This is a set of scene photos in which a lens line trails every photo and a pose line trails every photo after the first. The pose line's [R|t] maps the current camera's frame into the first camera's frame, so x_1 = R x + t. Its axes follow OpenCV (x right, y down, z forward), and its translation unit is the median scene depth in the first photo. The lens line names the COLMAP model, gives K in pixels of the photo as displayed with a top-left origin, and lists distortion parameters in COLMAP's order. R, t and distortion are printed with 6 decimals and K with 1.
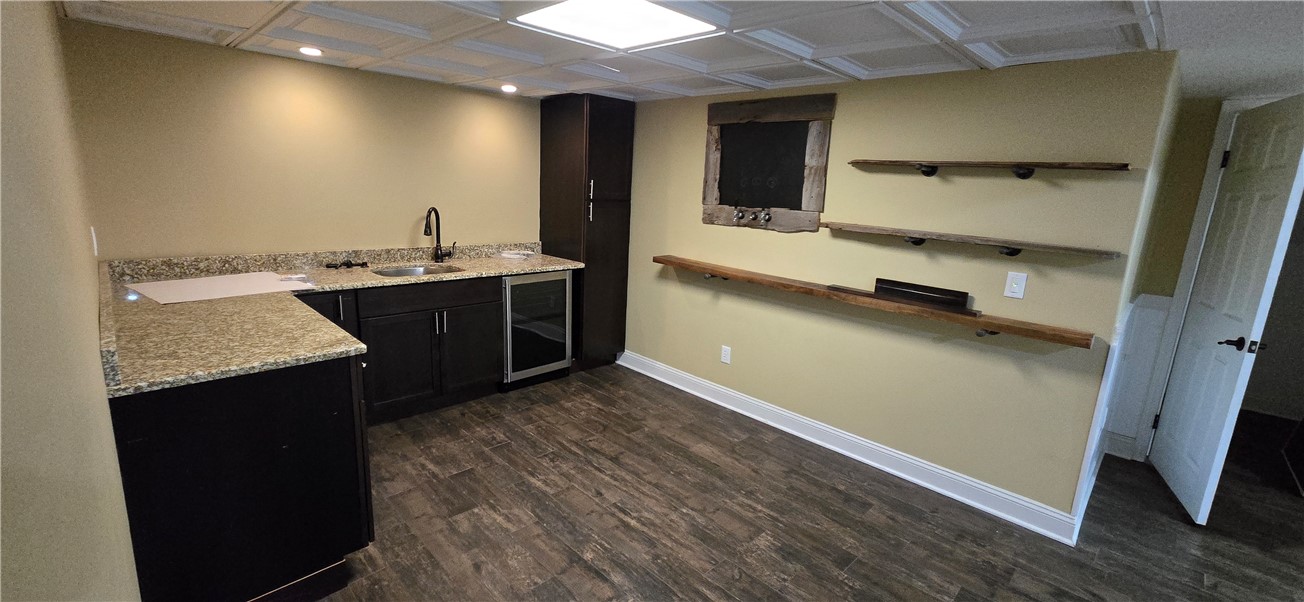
lens RADIAL K [[535.7, 0, 653.4], [0, 535.7, 299.2], [0, 0, 1]] dist [0.000807, 0.000034]
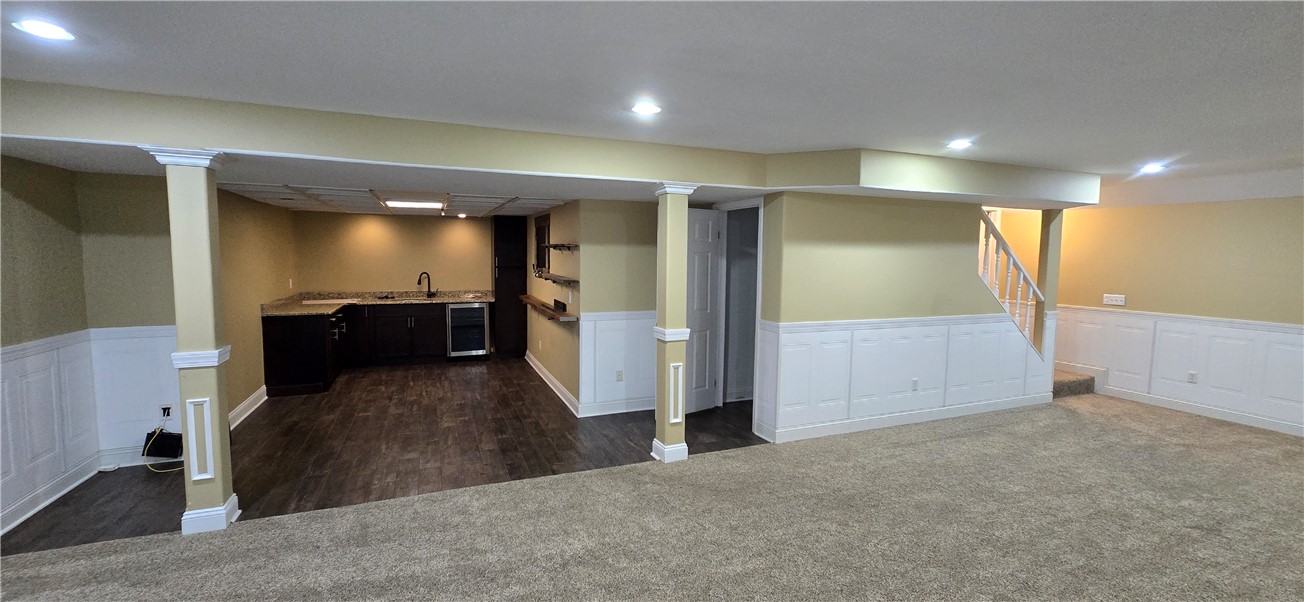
lens RADIAL K [[535.7, 0, 650.8], [0, 535.7, 298.0], [0, 0, 1]] dist [0.000807, 0.000034]
pose [[0.923733, -0.004284, -0.383013, 1.328073], [-0.048609, 0.990542, -0.128314, 0.173764], [0.379940, 0.137146, 0.914788, -0.654100]]
